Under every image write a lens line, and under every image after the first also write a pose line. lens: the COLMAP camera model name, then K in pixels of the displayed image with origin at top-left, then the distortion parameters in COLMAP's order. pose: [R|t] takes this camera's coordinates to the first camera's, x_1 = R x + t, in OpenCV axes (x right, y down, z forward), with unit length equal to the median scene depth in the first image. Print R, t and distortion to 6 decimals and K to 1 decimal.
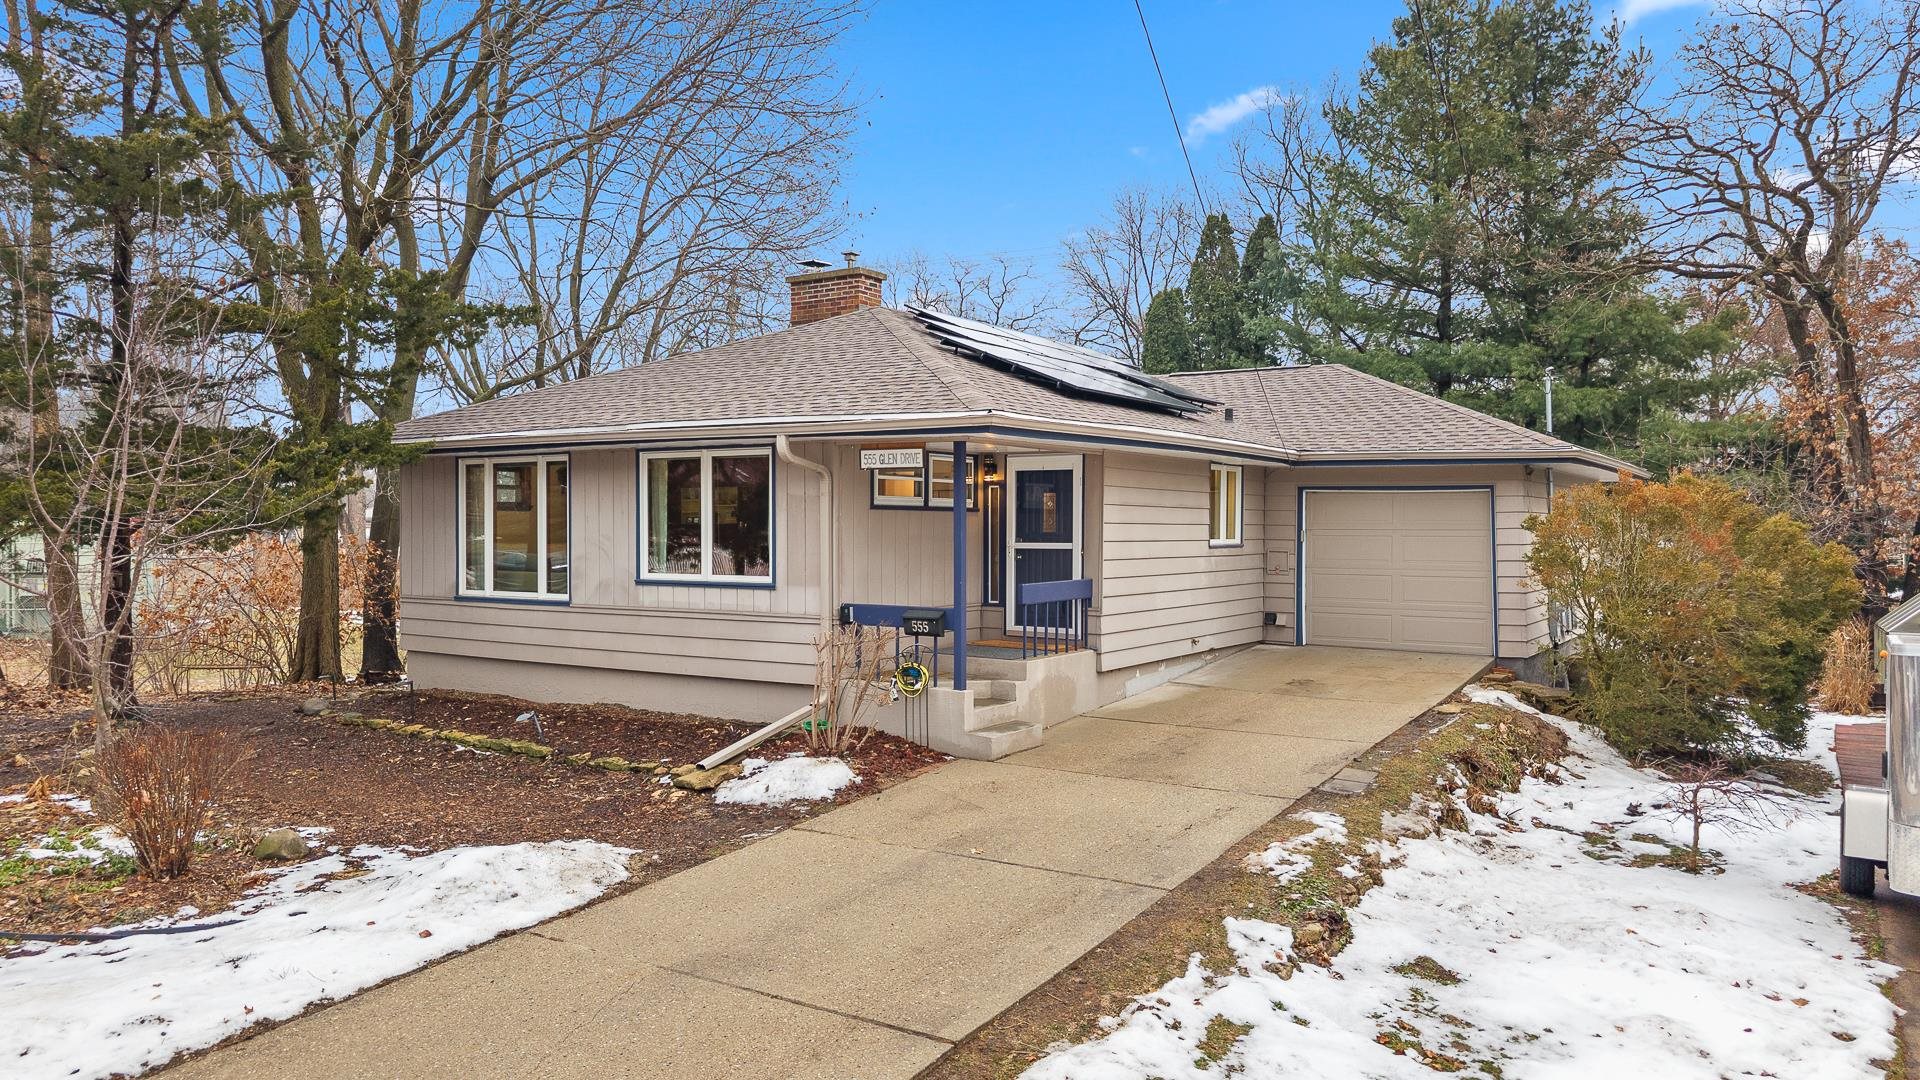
lens RADIAL K [[1277.2, 0, 955.1], [0, 1277.2, 548.6], [0, 0, 1]] dist [0.015006, -0.016107]
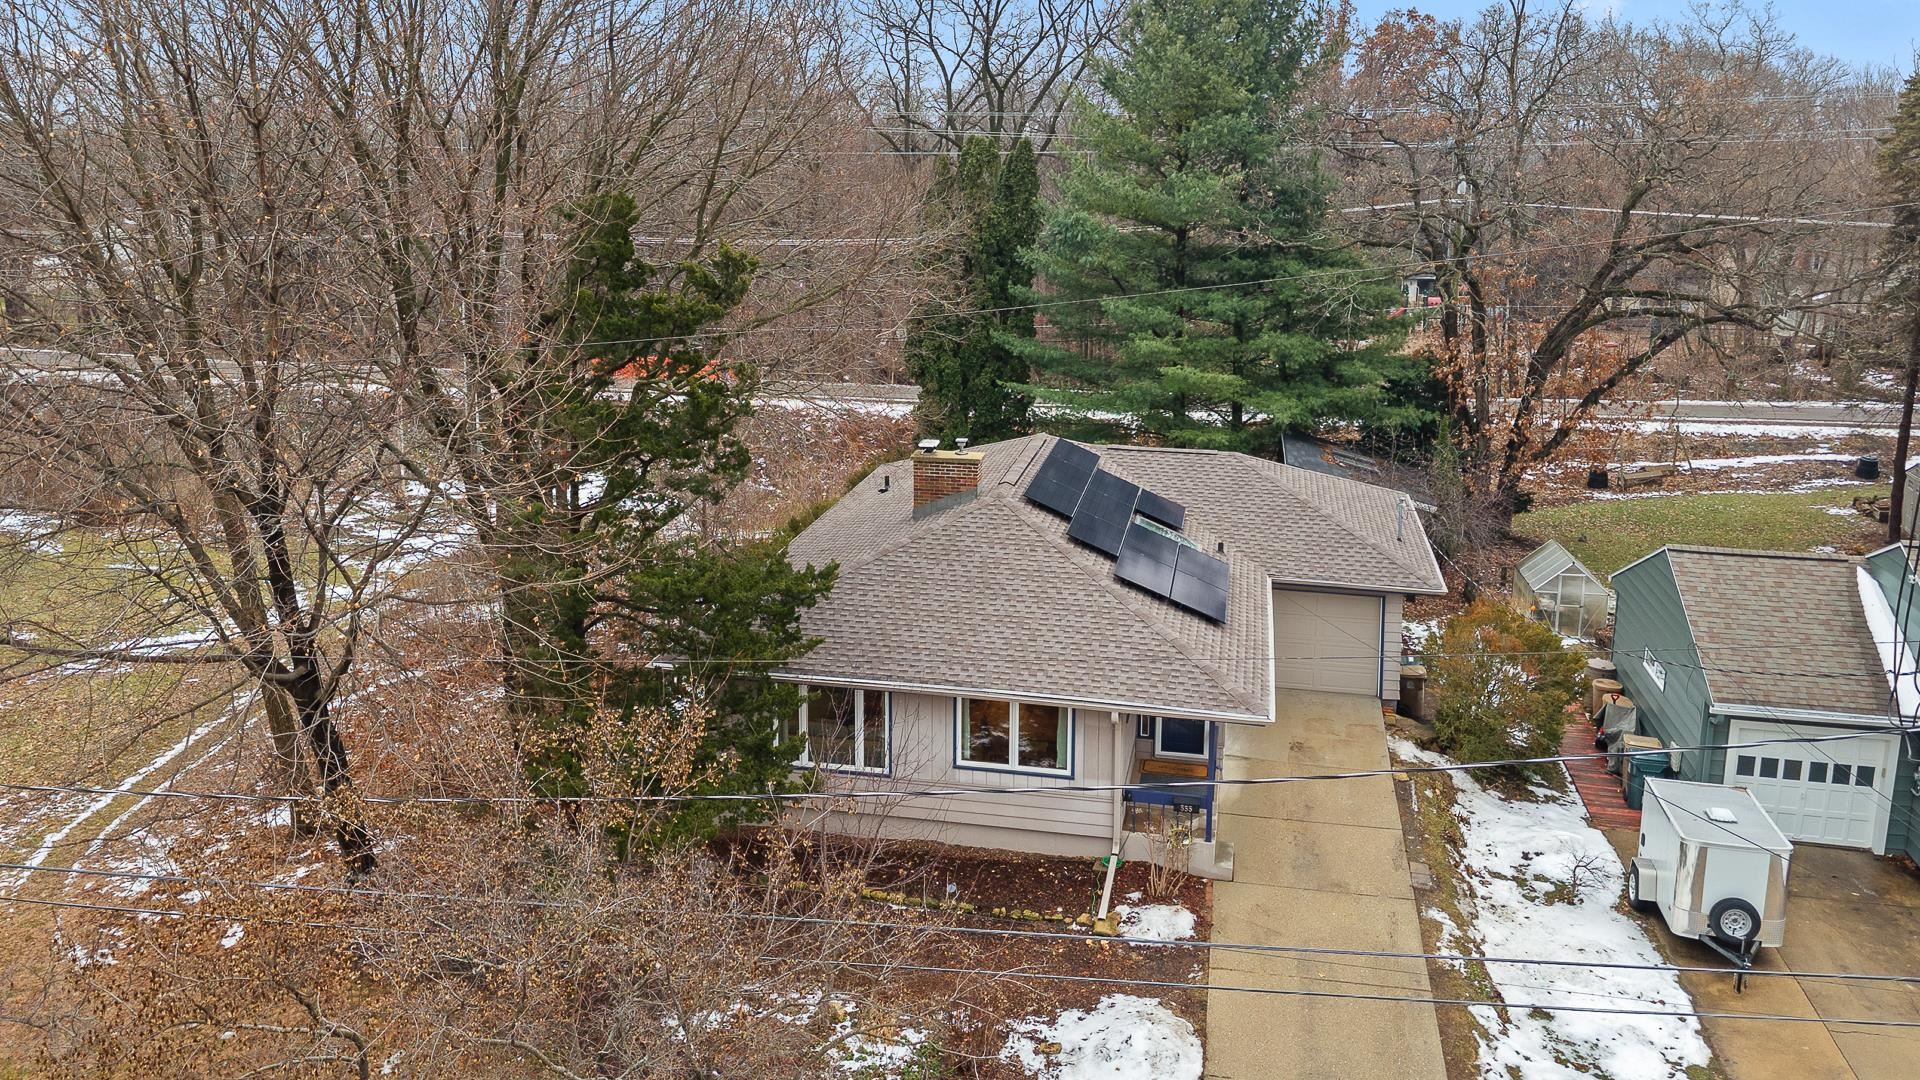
lens RADIAL K [[1491.1, 0, 911.9], [0, 1491.1, 467.0], [0, 0, 1]] dist [-0.006283, -0.004429]
pose [[0.935323, -0.075342, 0.345679, -1.006653], [0.005935, 0.980266, 0.197593, -0.767749], [-0.353745, -0.182762, 0.917313, -0.605524]]
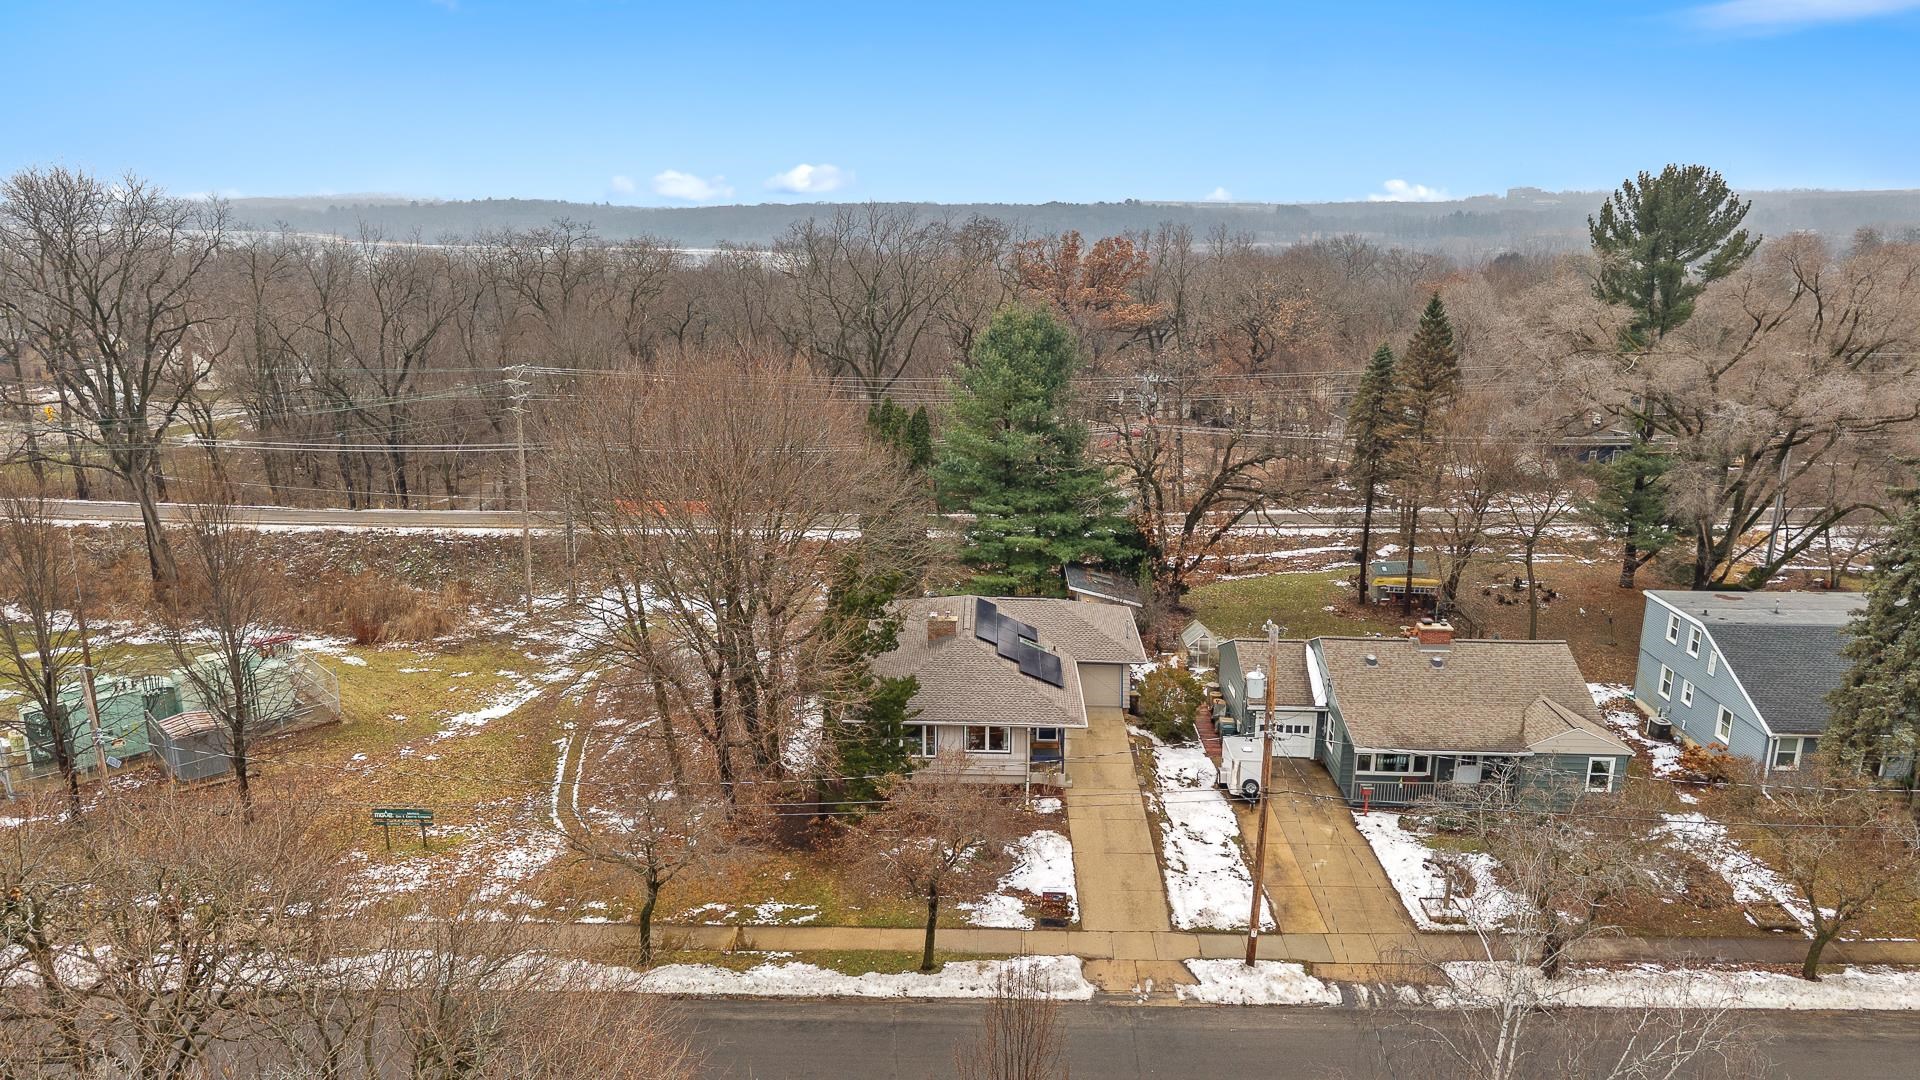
lens RADIAL K [[1300.3, 0, 916.5], [0, 1300.3, 535.0], [0, 0, 1]] dist [0.019992, -0.001741]
pose [[0.859873, -0.134804, 0.492388, -2.506308], [0.011079, 0.969207, 0.246000, -1.781389], [-0.510387, -0.206074, 0.834888, -2.319885]]
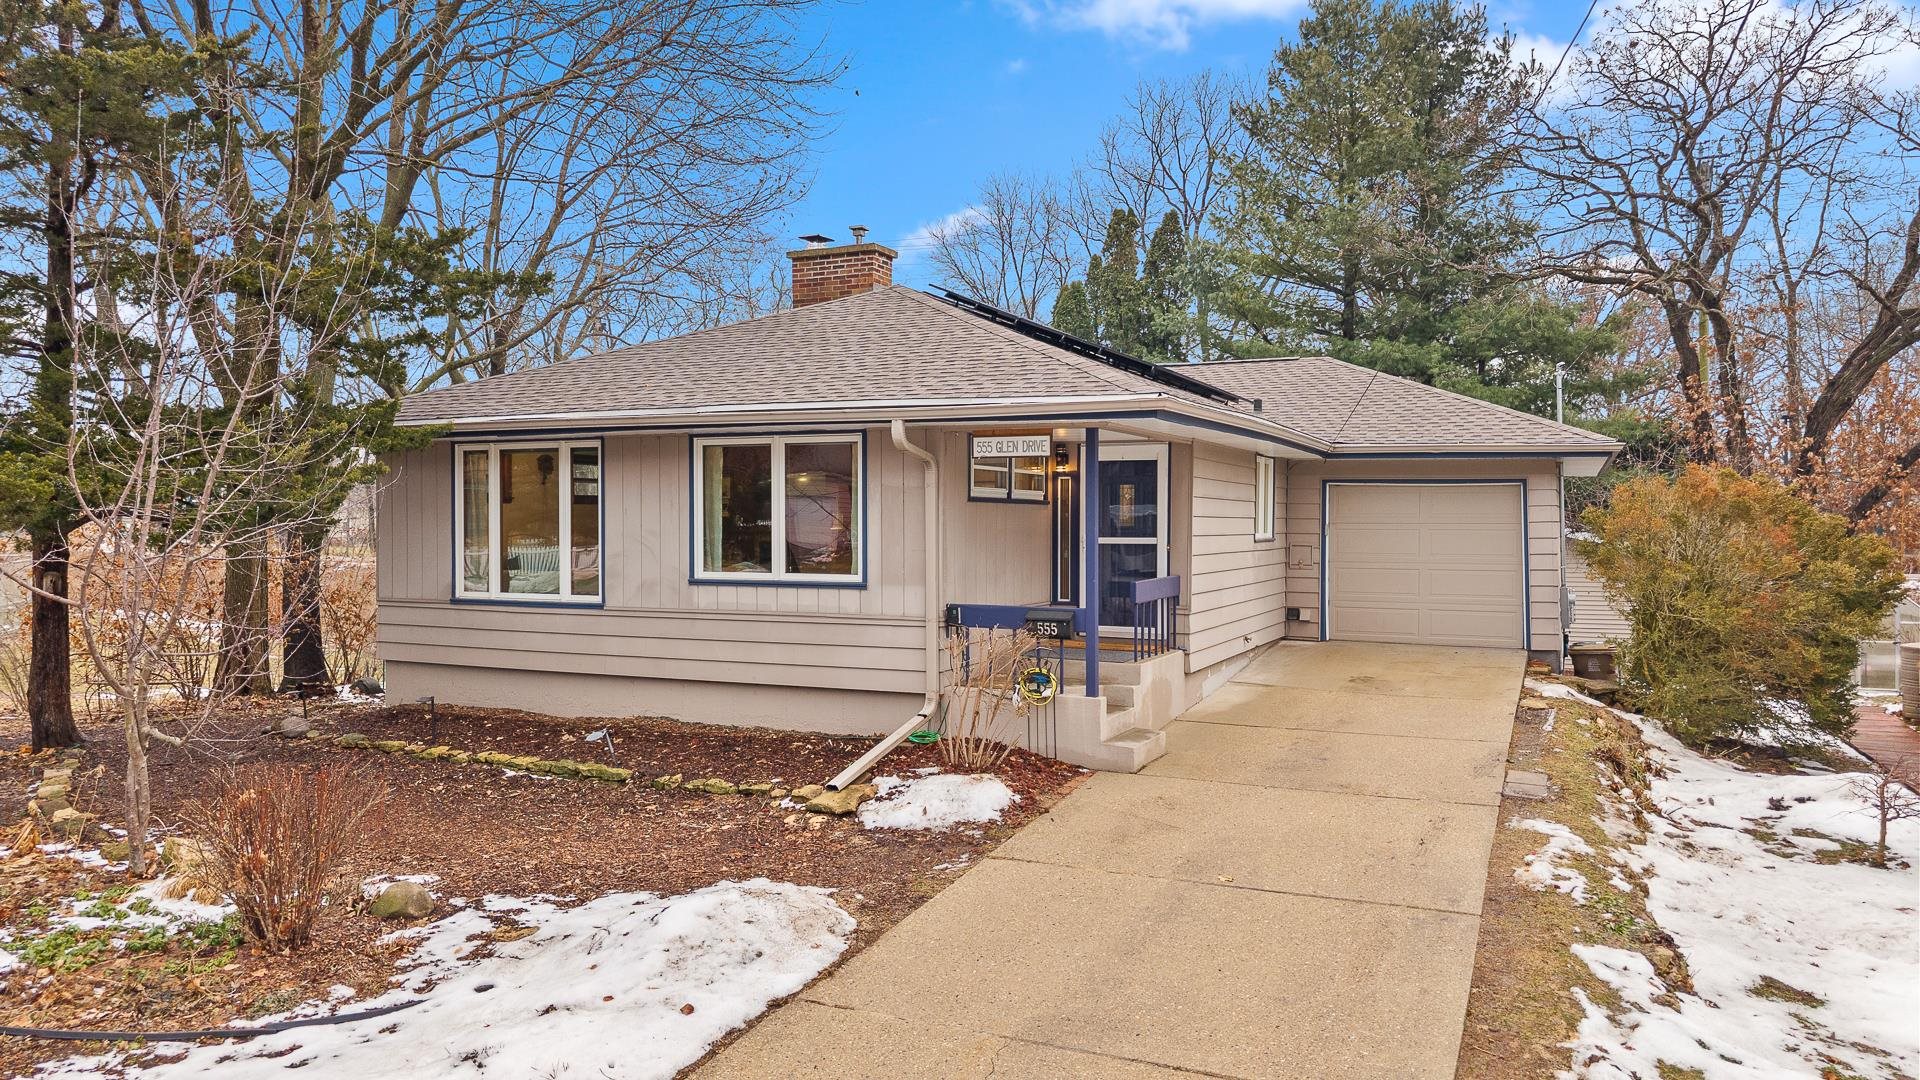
lens RADIAL K [[1277.2, 0, 955.1], [0, 1277.2, 548.6], [0, 0, 1]] dist [0.015006, -0.016107]
pose [[0.990036, -0.003298, 0.140779, -0.219887], [0.002606, 0.999984, 0.005102, -0.001572], [-0.140793, -0.004685, 0.990028, 0.093685]]
